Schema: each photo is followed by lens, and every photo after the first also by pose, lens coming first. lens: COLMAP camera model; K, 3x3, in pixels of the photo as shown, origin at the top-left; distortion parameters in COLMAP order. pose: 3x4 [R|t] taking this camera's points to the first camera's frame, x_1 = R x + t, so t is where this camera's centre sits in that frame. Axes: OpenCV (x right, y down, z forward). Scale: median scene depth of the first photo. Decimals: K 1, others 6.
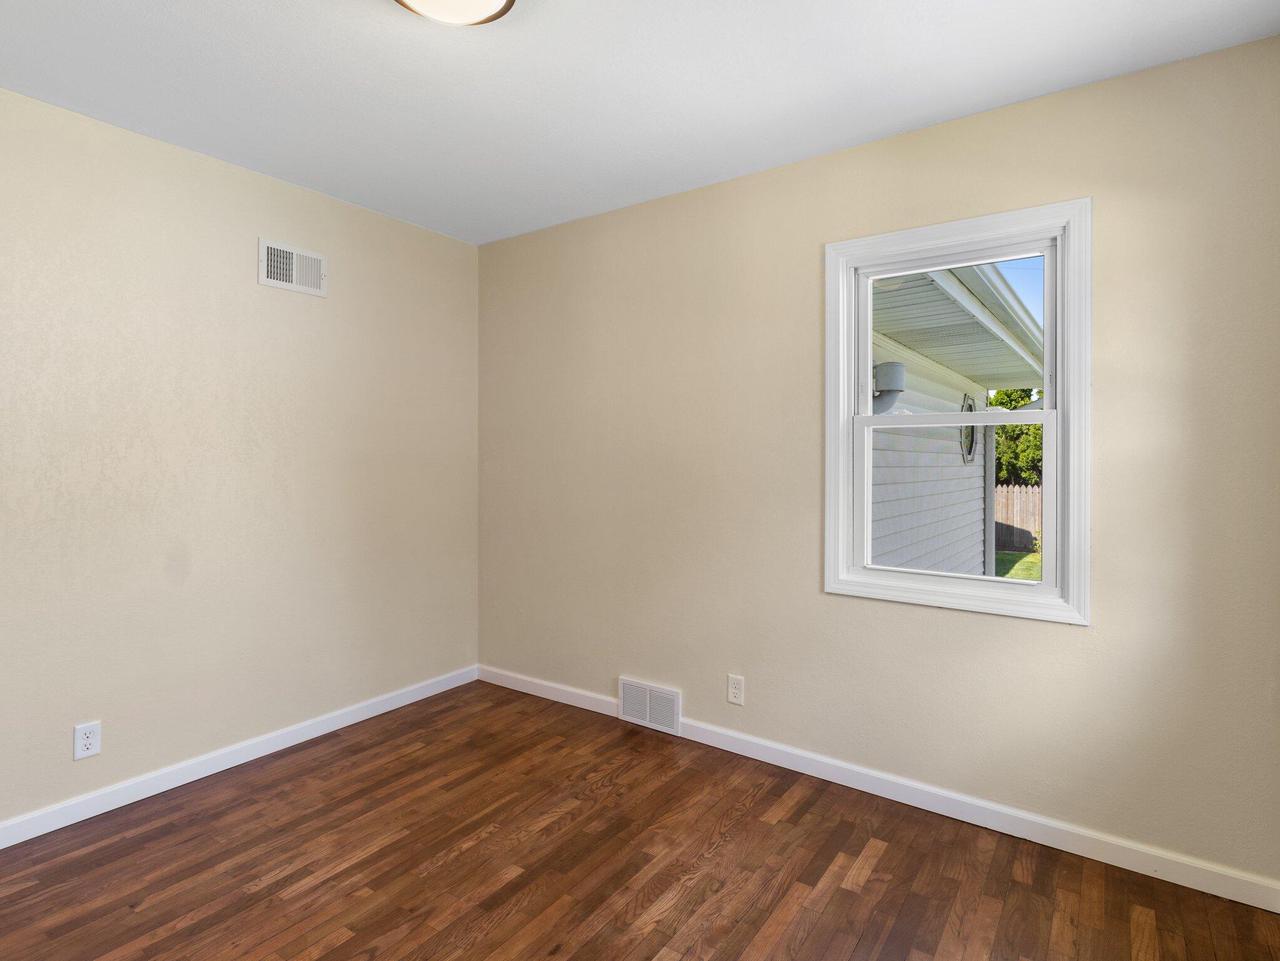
lens RADIAL K [[682.7, 0, 655.1], [0, 682.7, 461.0], [0, 0, 1]] dist [0.006440, -0.003348]
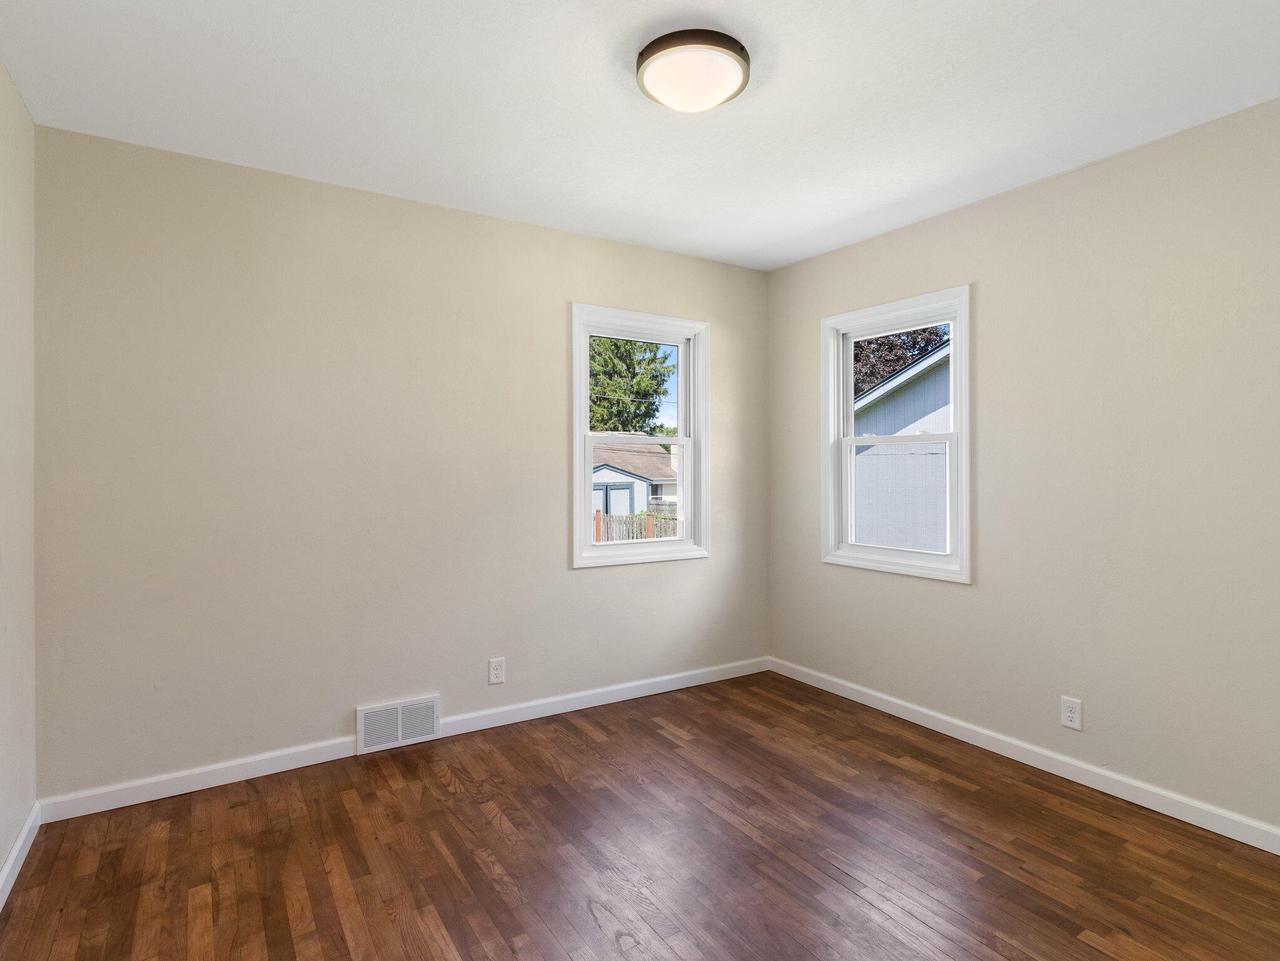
lens RADIAL K [[682.7, 0, 649.1], [0, 682.7, 476.9], [0, 0, 1]] dist [0.006440, -0.003348]
pose [[0.376499, -0.017283, 0.926256, -0.891204], [0.005280, 0.999850, 0.016510, -0.003816], [-0.926402, -0.001325, 0.376533, 0.367938]]
